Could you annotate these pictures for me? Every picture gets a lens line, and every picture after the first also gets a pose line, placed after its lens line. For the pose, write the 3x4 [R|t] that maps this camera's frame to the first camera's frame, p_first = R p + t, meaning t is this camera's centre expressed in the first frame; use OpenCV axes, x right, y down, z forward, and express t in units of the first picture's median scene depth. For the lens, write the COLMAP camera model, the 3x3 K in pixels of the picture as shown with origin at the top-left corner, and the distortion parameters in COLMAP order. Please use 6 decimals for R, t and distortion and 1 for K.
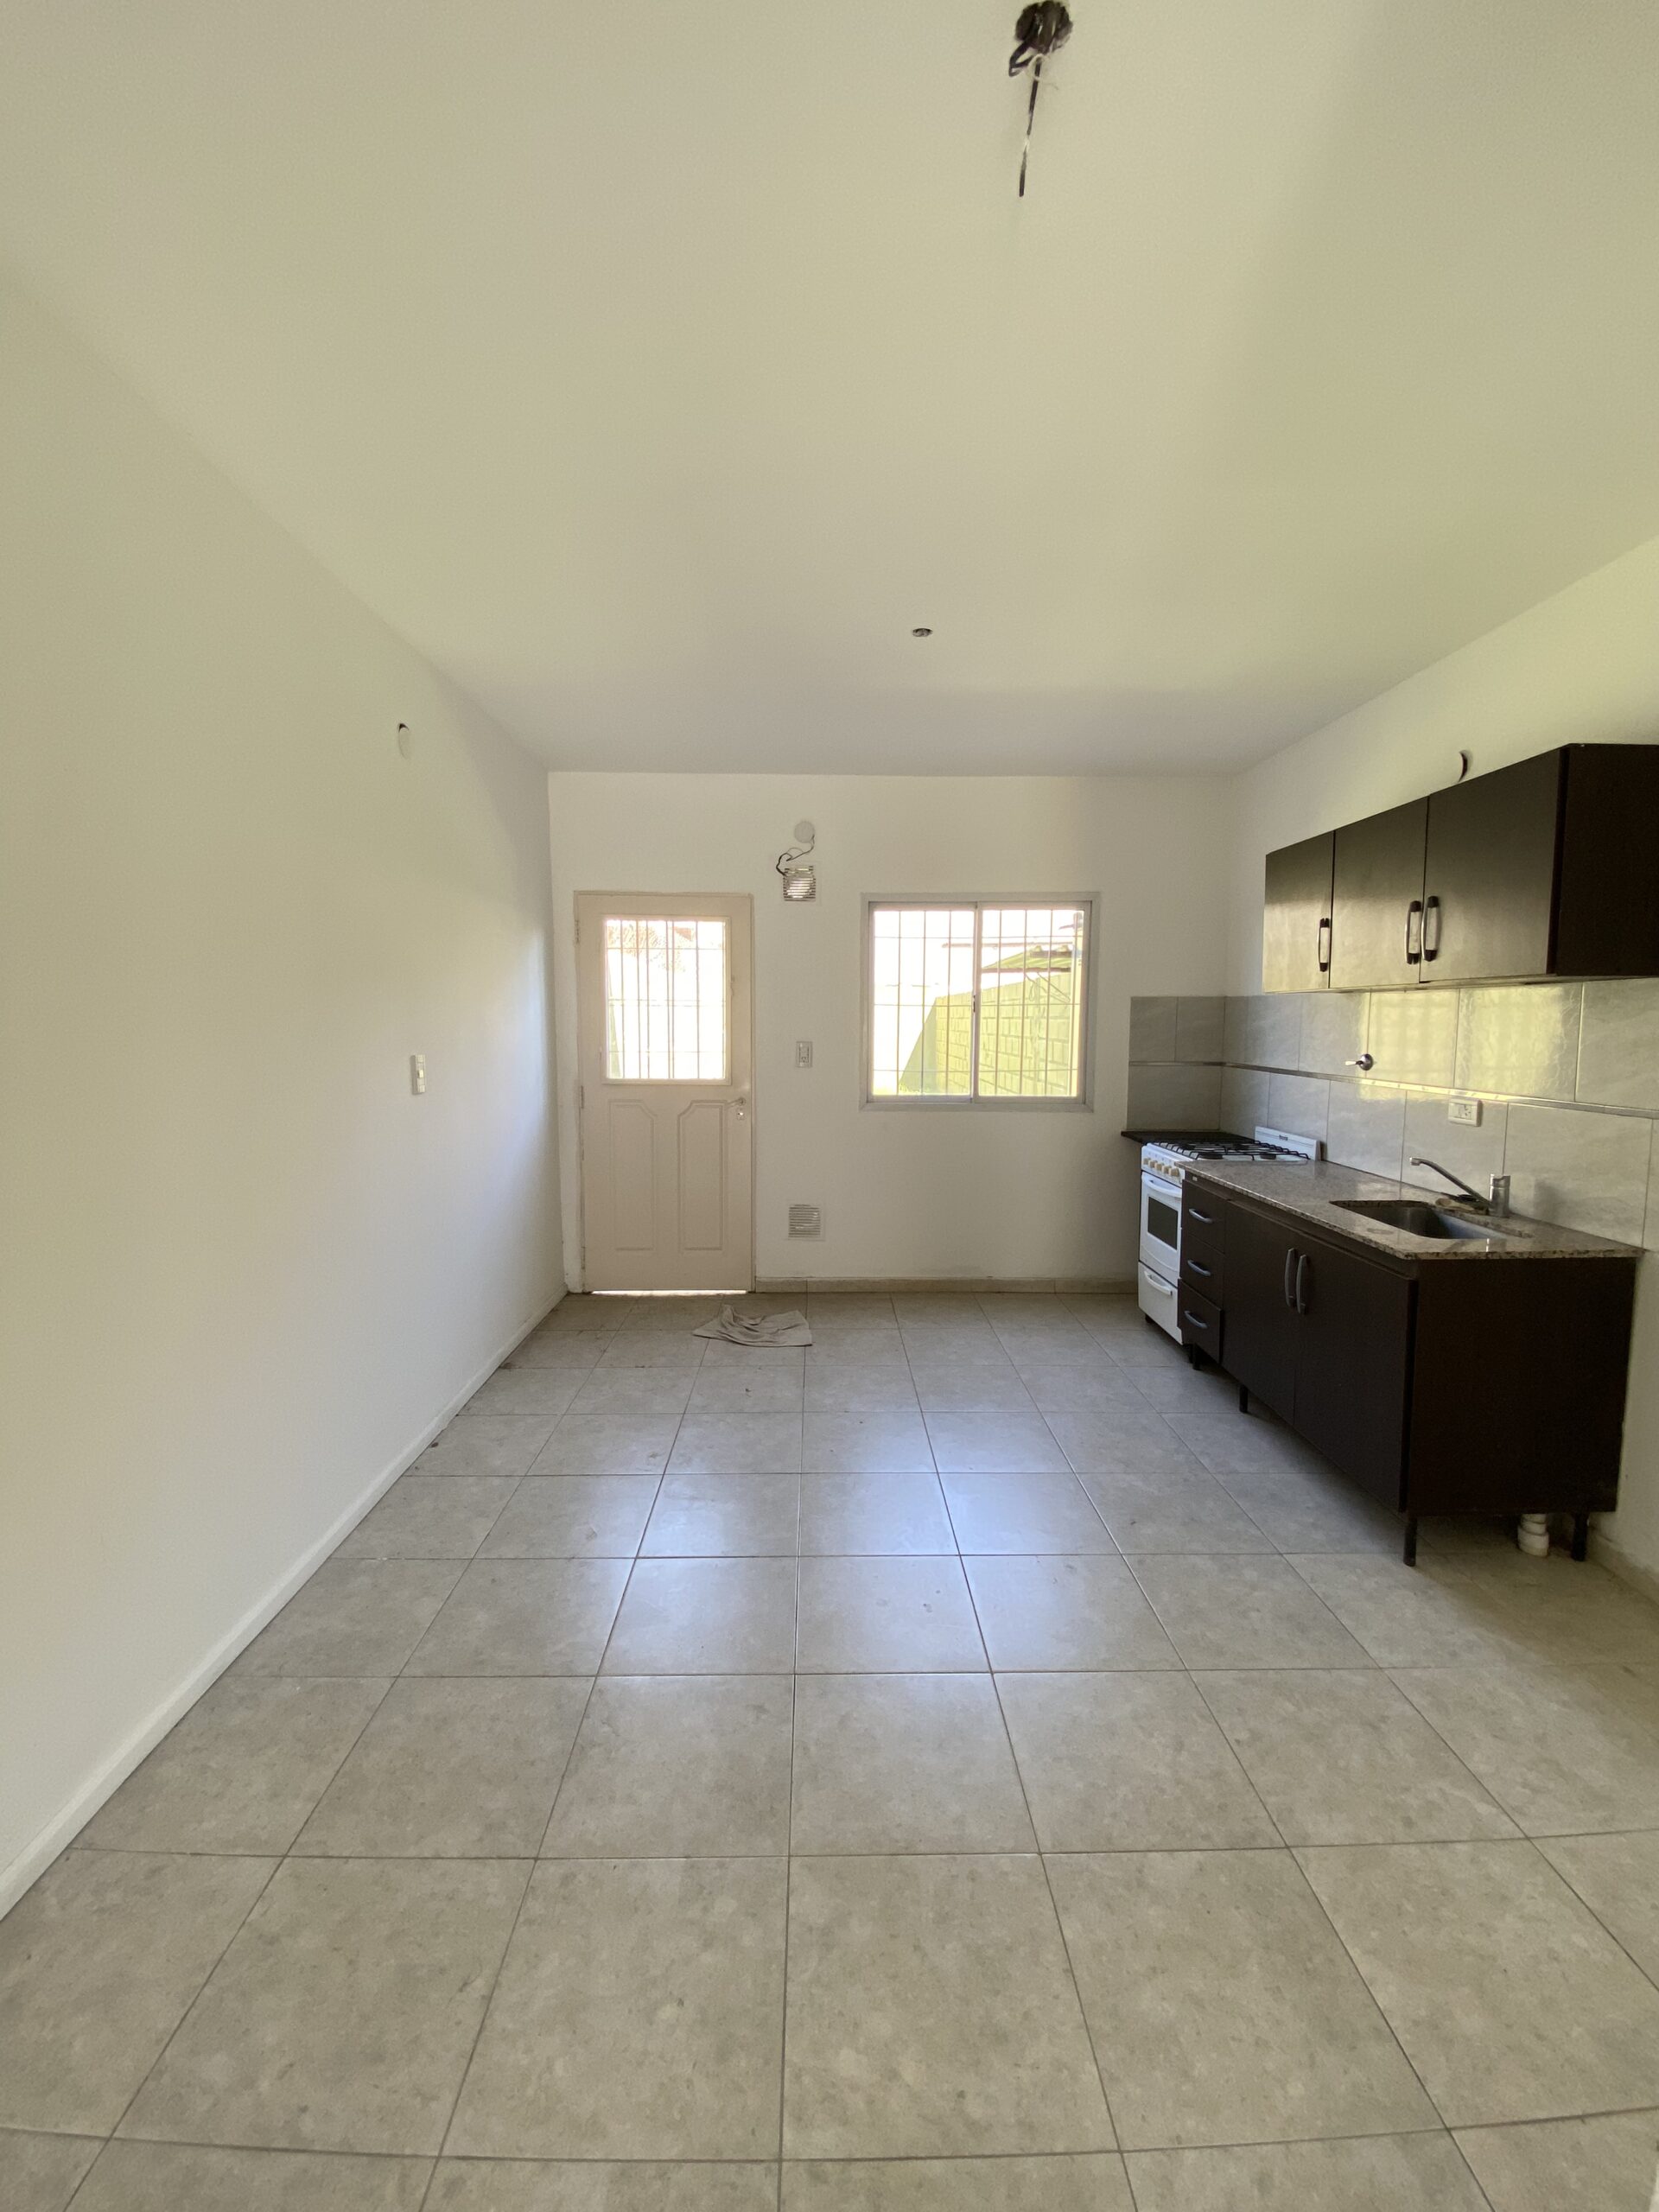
lens RADIAL K [[898.7, 0, 828.2], [0, 898.7, 1096.0], [0, 0, 1]] dist [0.018836, -0.019758]
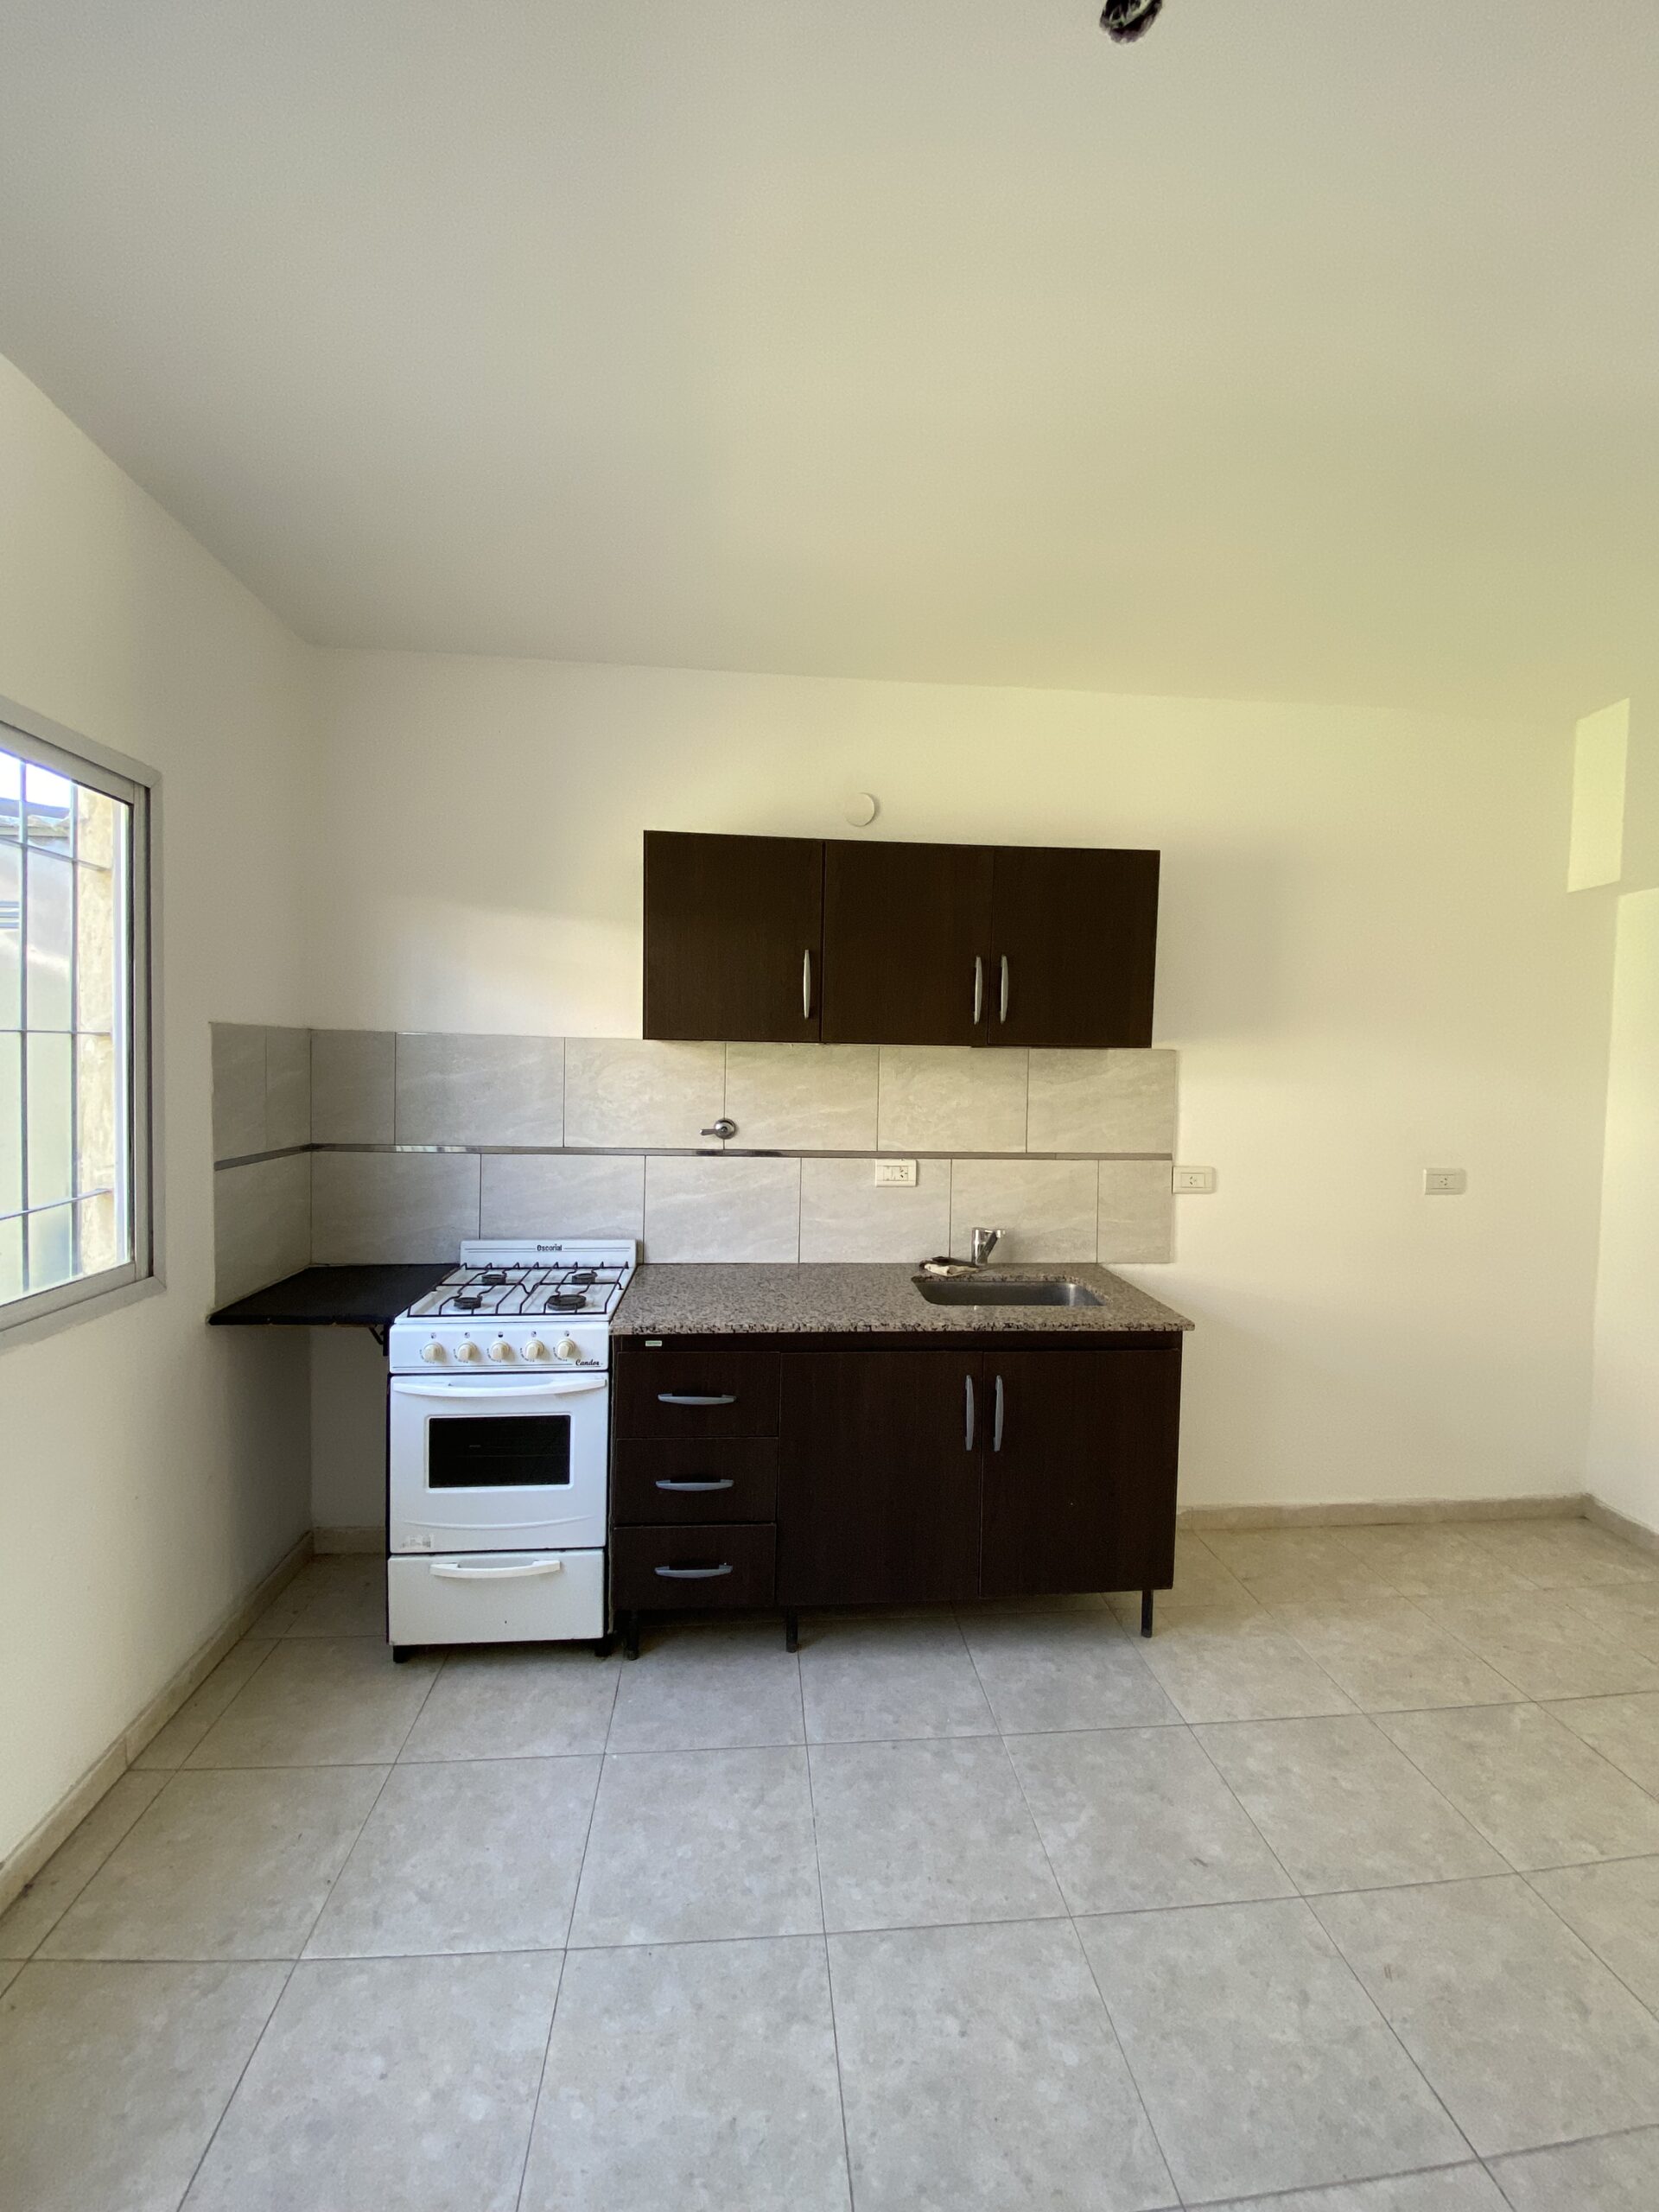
lens RADIAL K [[898.7, 0, 828.2], [0, 898.7, 1096.0], [0, 0, 1]] dist [0.018836, -0.019758]
pose [[-0.079161, -0.046051, 0.995798, -0.212968], [0.065520, 0.996532, 0.051294, -0.106807], [-0.994706, 0.069305, -0.075870, 1.023744]]
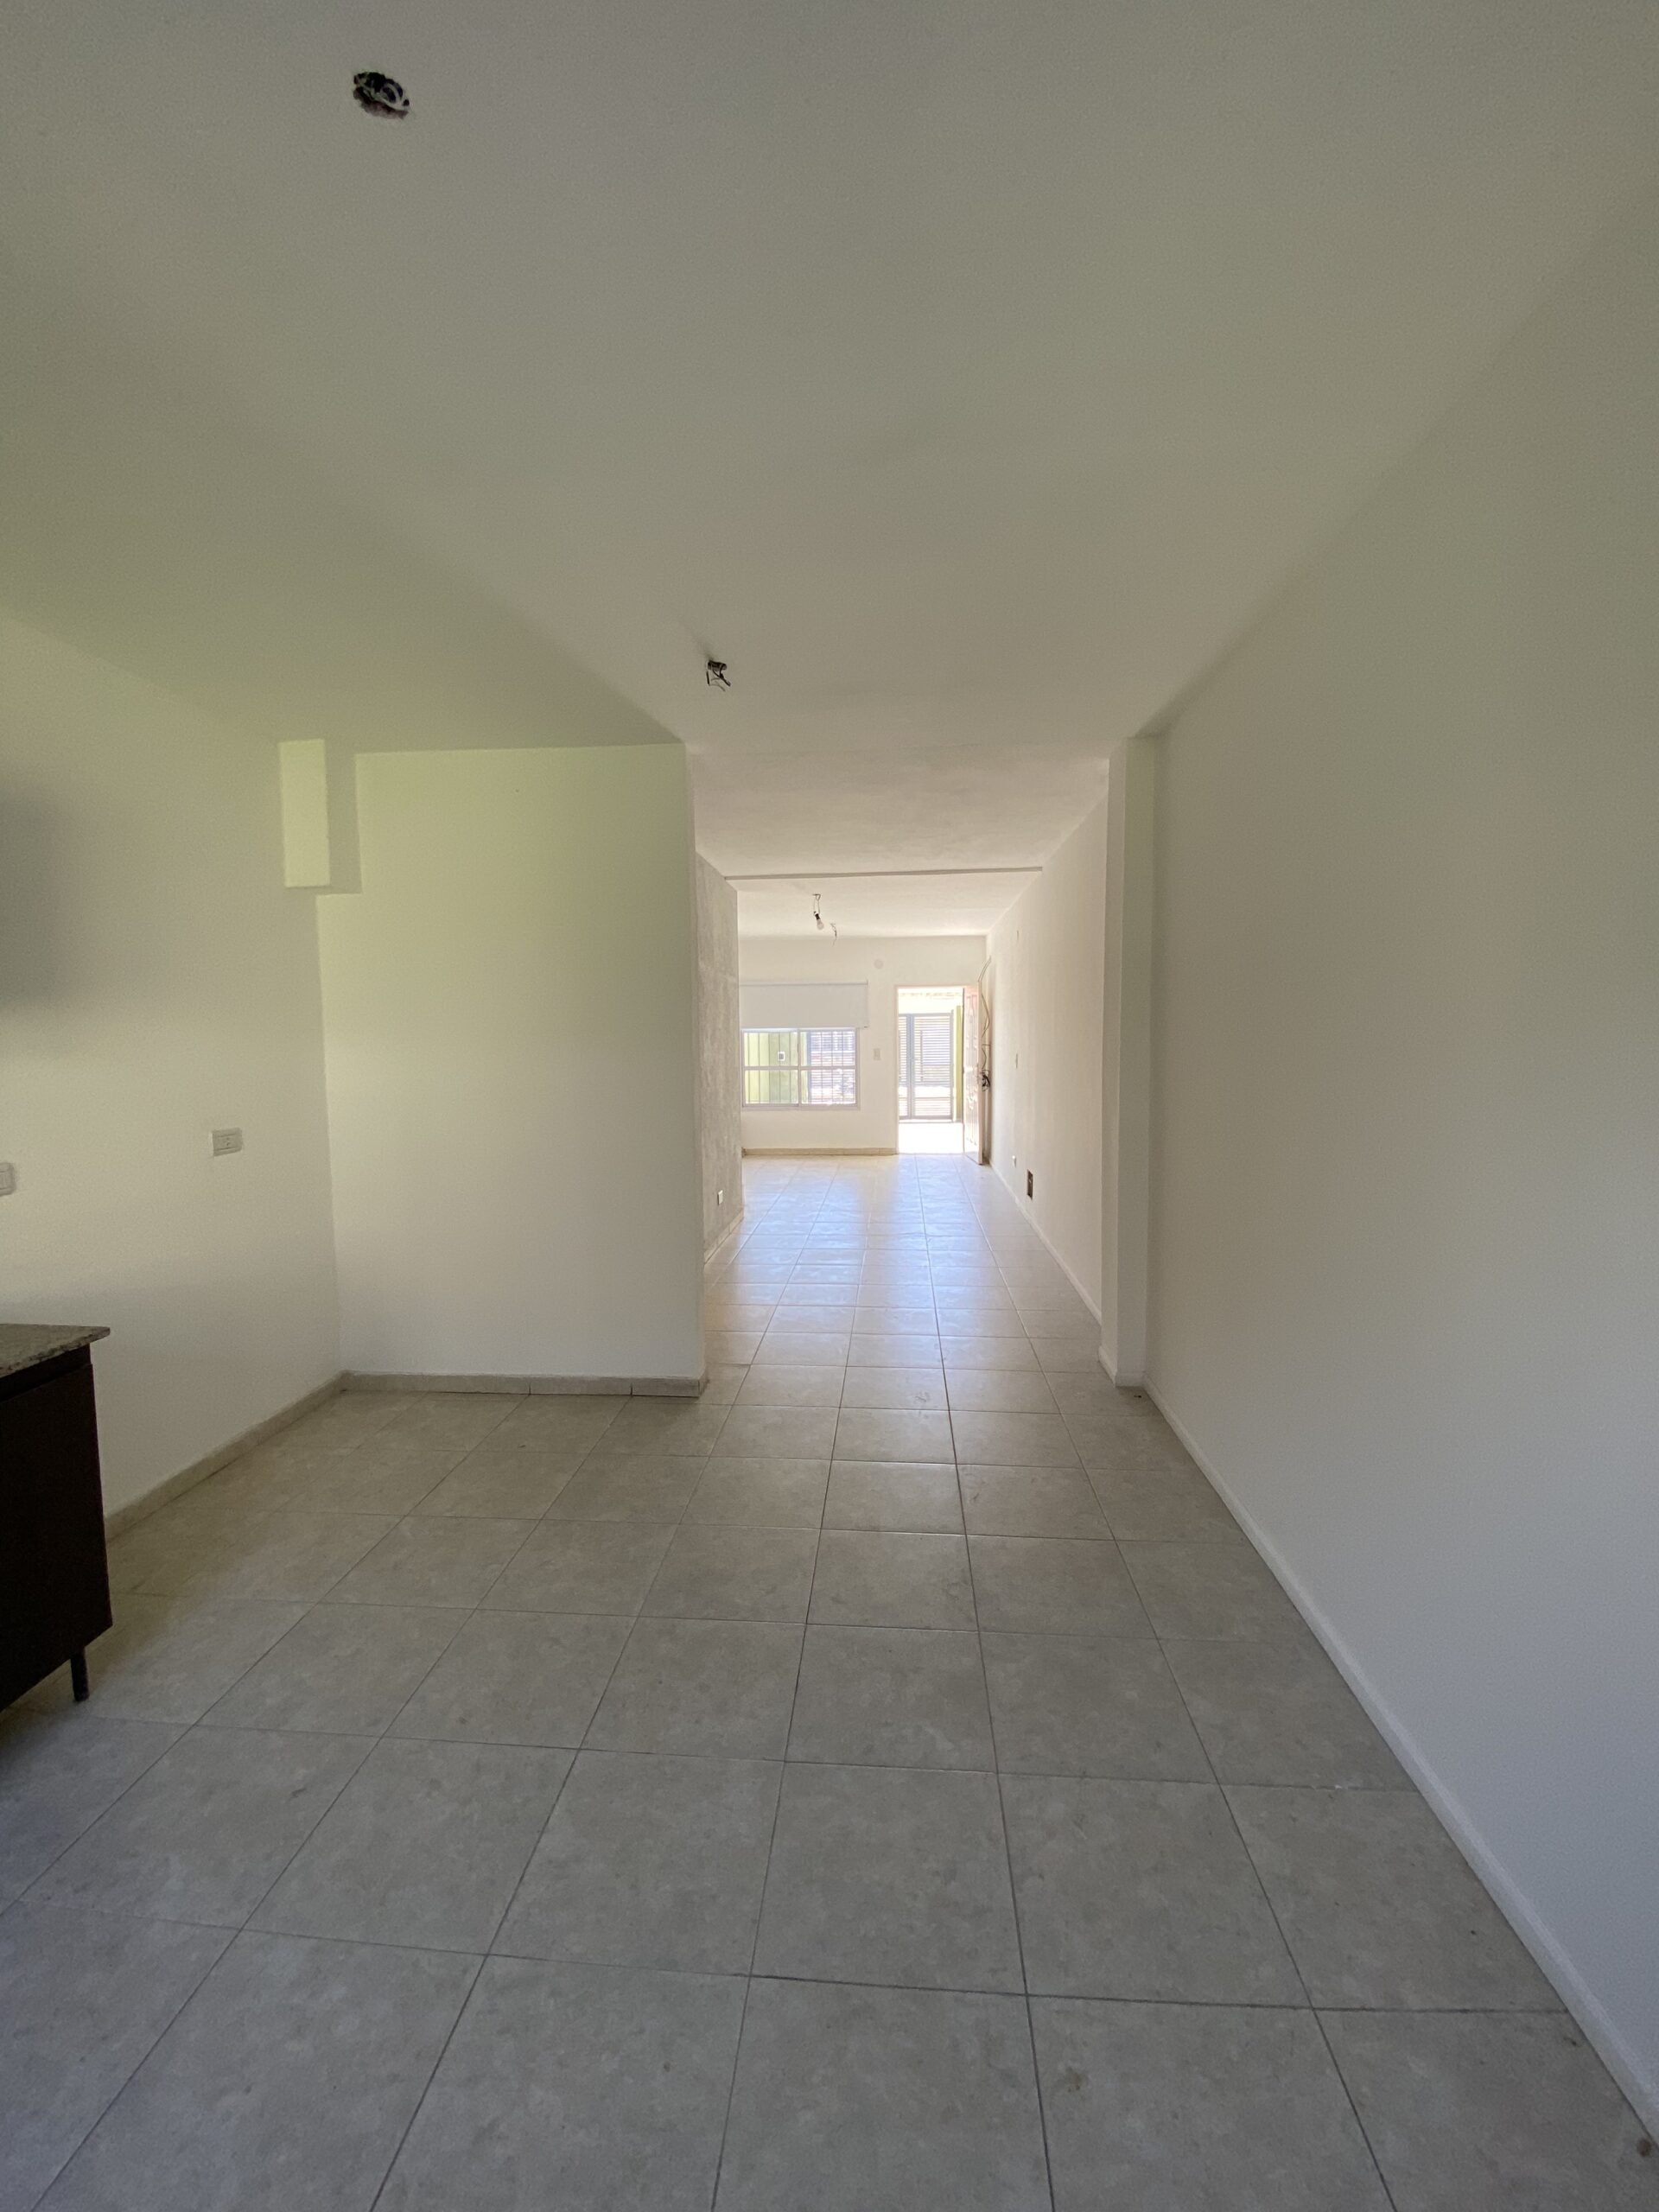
lens RADIAL K [[894.8, 0, 830.2], [0, 894.8, 1097.7], [0, 0, 1]] dist [-0.000111, -0.012732]
pose [[-0.995999, 0.001658, 0.089354, -0.105361], [0.015709, 0.987509, 0.156779, -0.123904], [-0.087978, 0.157556, -0.983583, 1.238513]]
